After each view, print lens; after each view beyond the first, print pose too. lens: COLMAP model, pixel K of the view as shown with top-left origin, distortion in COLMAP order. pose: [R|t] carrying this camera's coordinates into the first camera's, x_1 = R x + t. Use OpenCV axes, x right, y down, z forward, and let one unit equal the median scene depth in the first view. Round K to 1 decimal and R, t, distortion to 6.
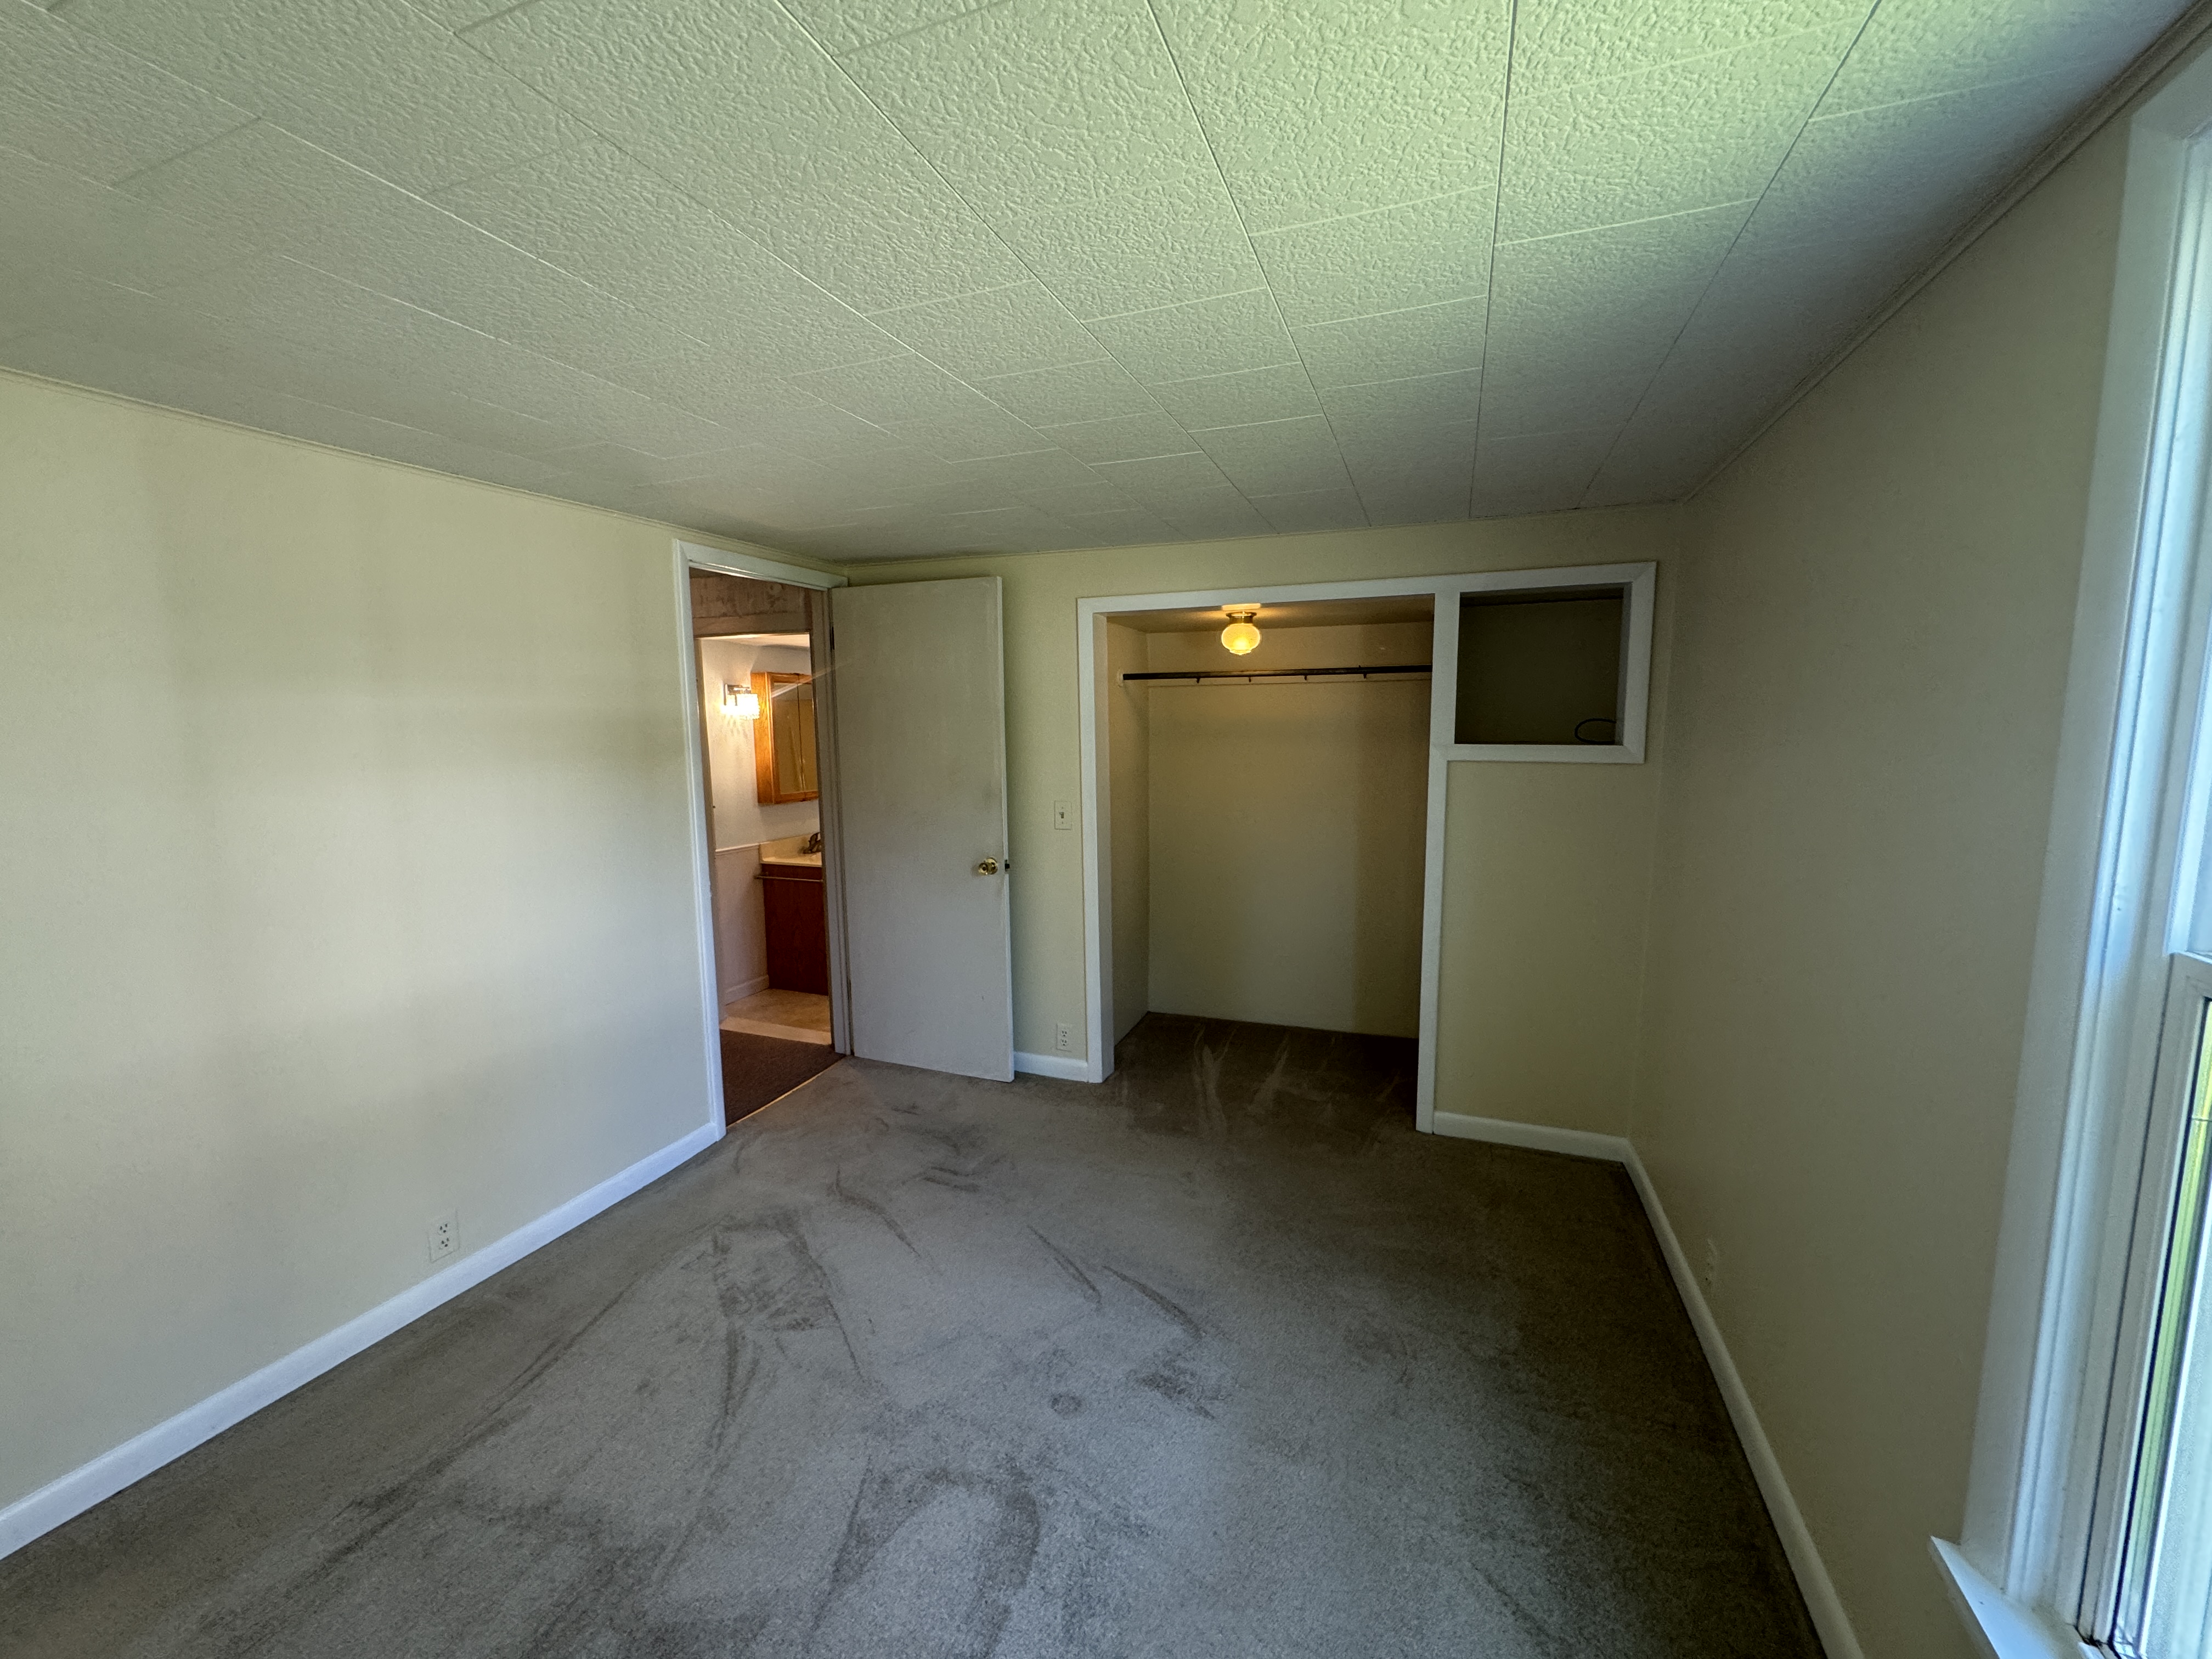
lens RADIAL K [[880.3, 0, 1111.1], [0, 880.3, 831.5], [0, 0, 1]] dist [0.000841, 0.000450]
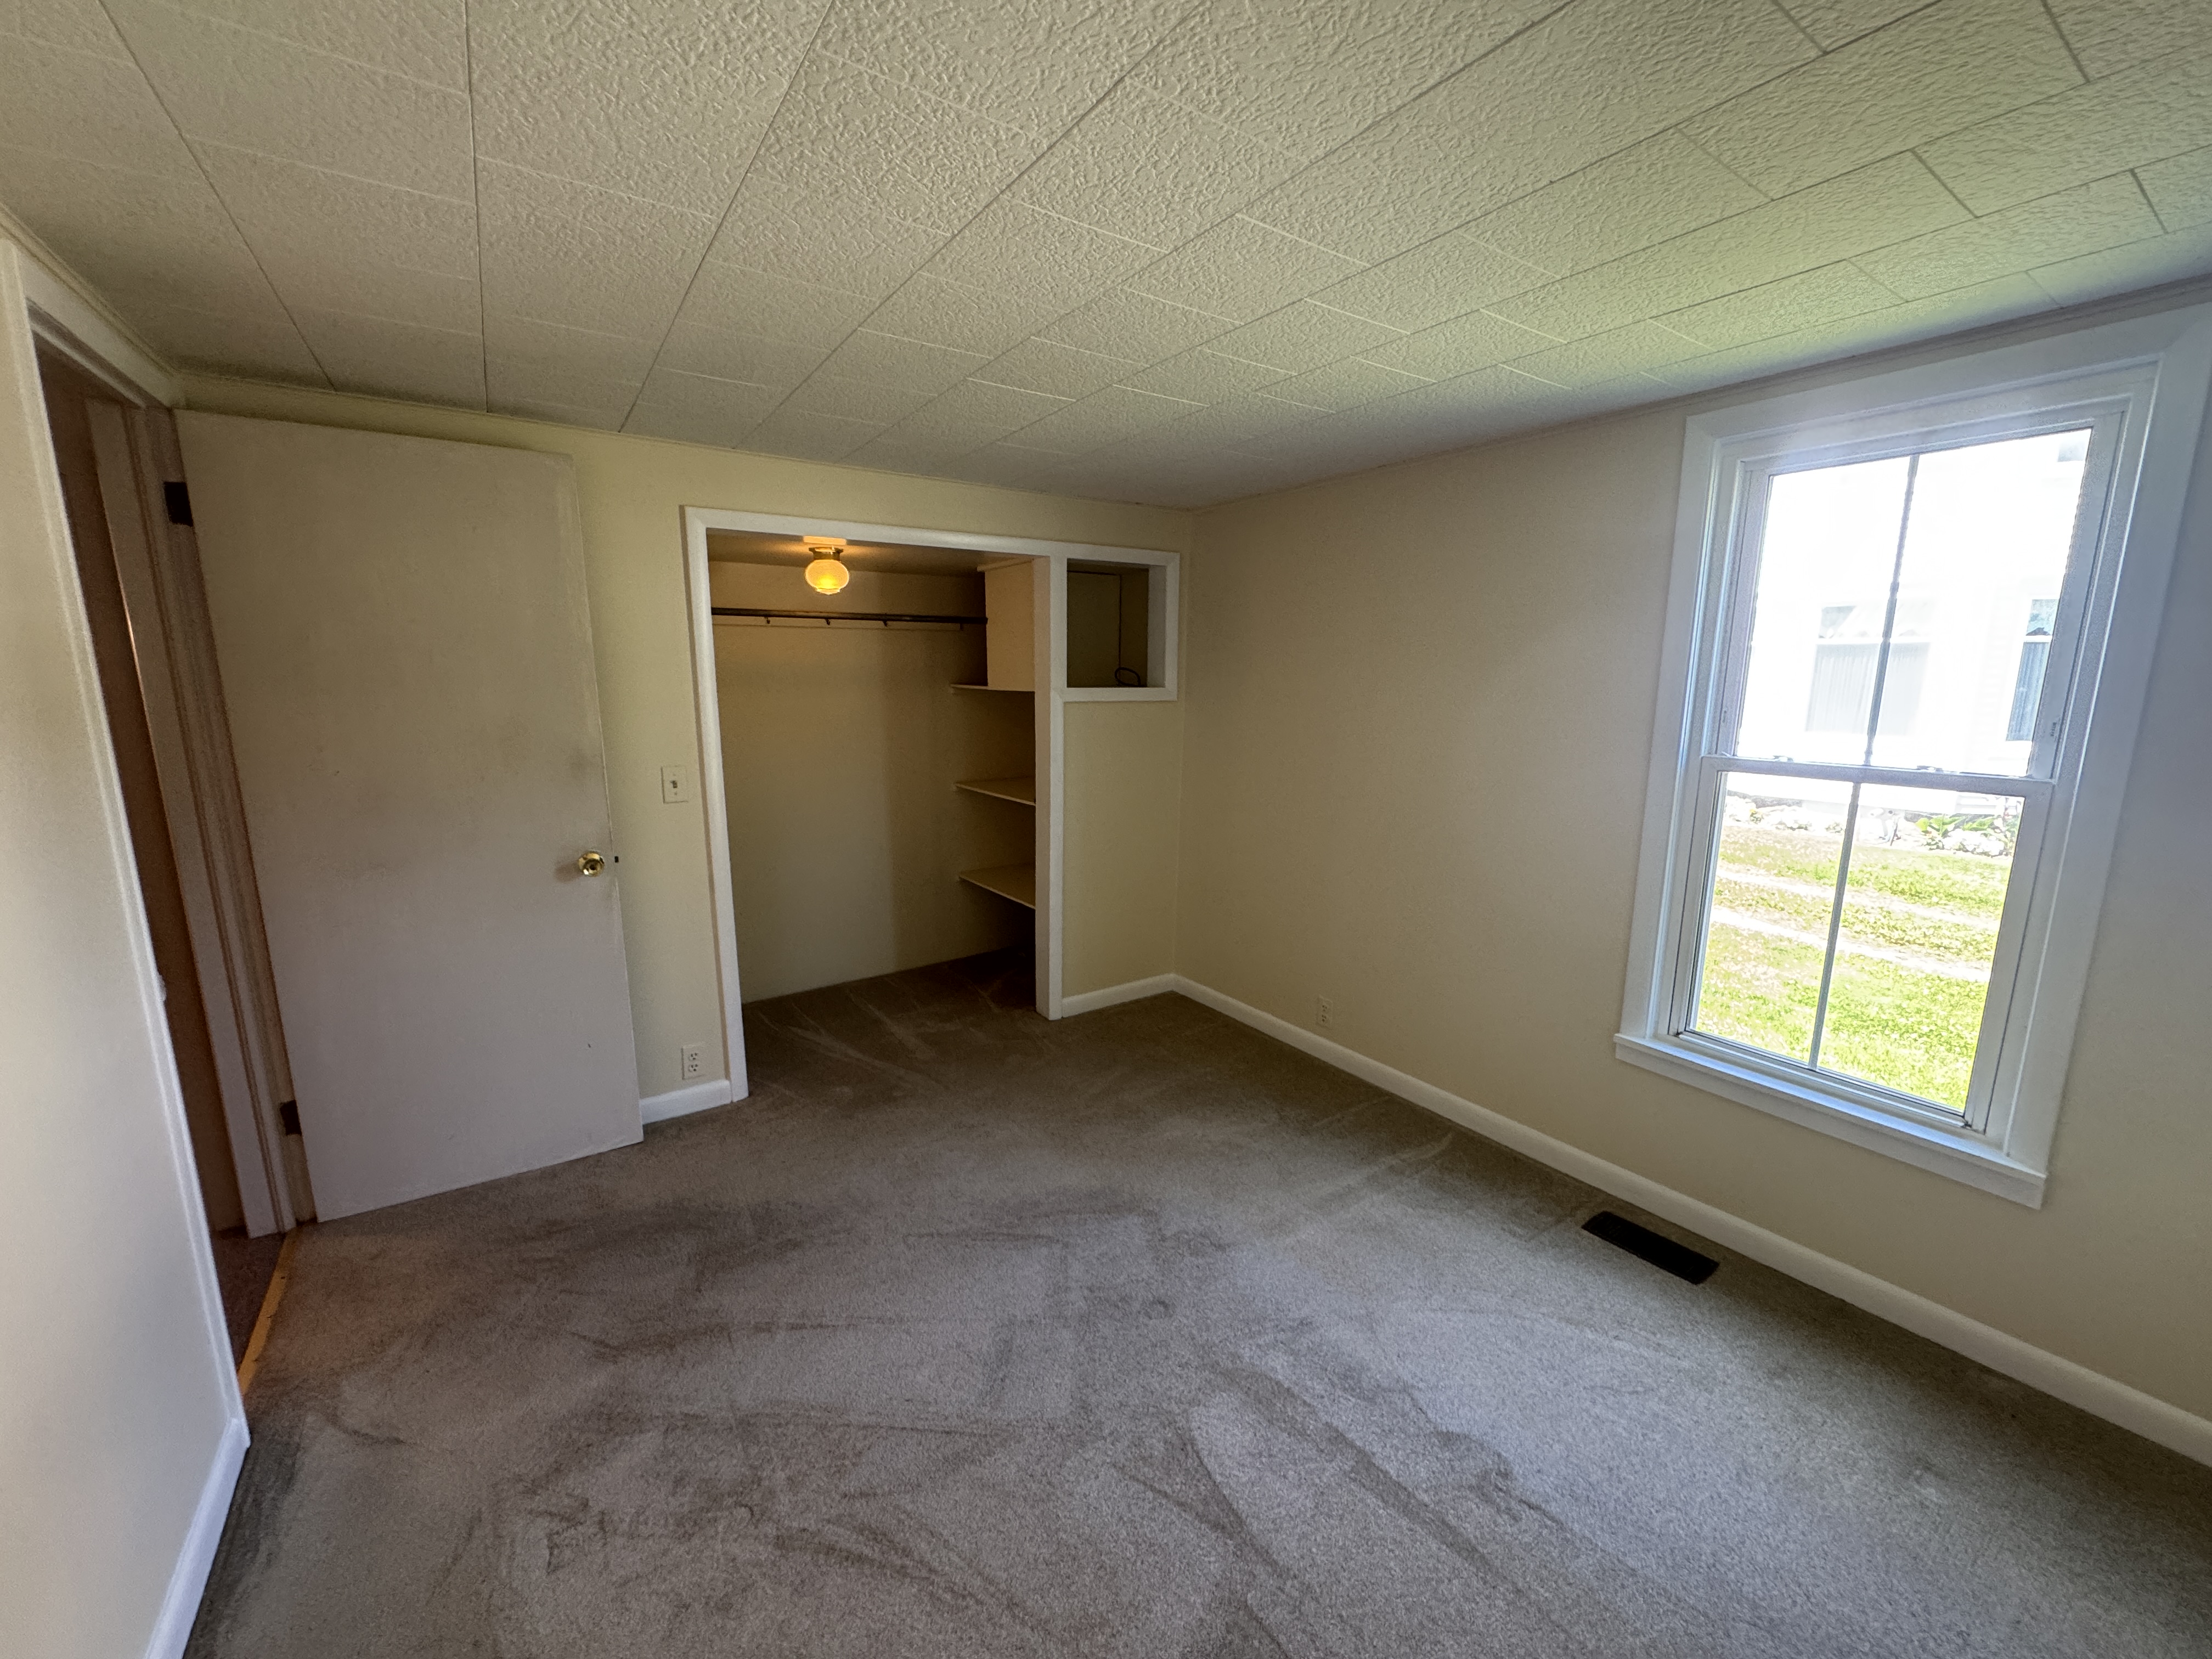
lens RADIAL K [[880.3, 0, 1111.1], [0, 880.3, 831.5], [0, 0, 1]] dist [0.000841, 0.000450]
pose [[0.569361, -0.139103, 0.810234, -0.523718], [0.097007, 0.990063, 0.101809, -0.020931], [-0.816344, 0.020633, 0.577197, 0.254261]]
